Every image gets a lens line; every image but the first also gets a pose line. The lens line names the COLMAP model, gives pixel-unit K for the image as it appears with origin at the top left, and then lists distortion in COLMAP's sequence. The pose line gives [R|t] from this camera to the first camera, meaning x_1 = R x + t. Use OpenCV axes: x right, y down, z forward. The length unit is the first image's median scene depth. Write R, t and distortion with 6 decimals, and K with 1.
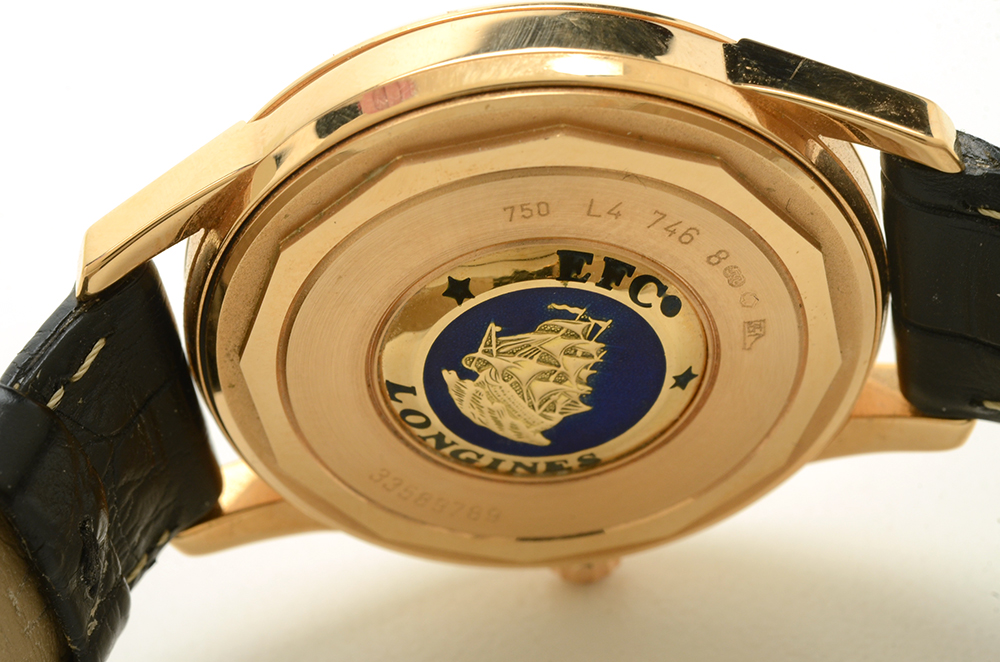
lens RADIAL K [[2942.9, 0, 504.9], [0, 2942.9, 337.4], [0, 0, 1]] dist [-0.177039, 0.000000]
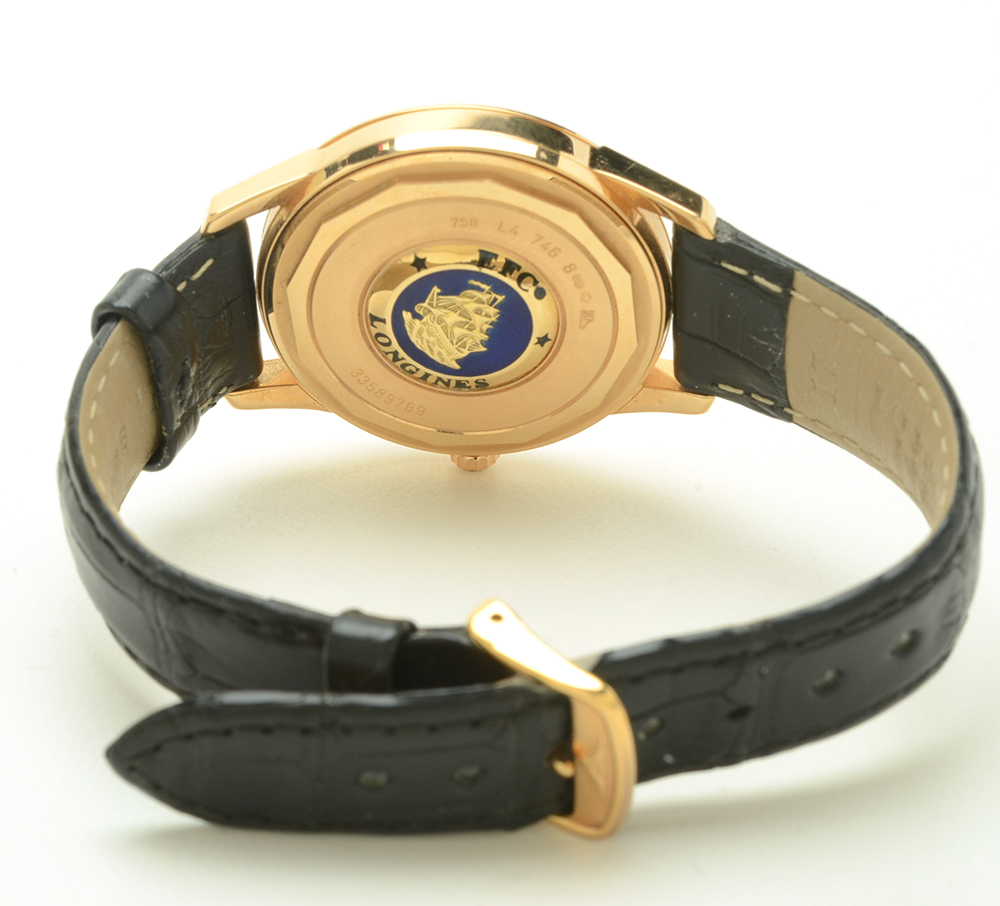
lens RADIAL K [[3182.5, 0, 496.5], [0, 3182.5, 445.7], [0, 0, 1]] dist [-0.077154, 0.000000]
pose [[0.987685, 0.156380, -0.004943, 0.054631], [-0.156456, 0.987347, -0.025842, 0.129743], [0.000839, 0.026297, 0.999654, -0.862749]]
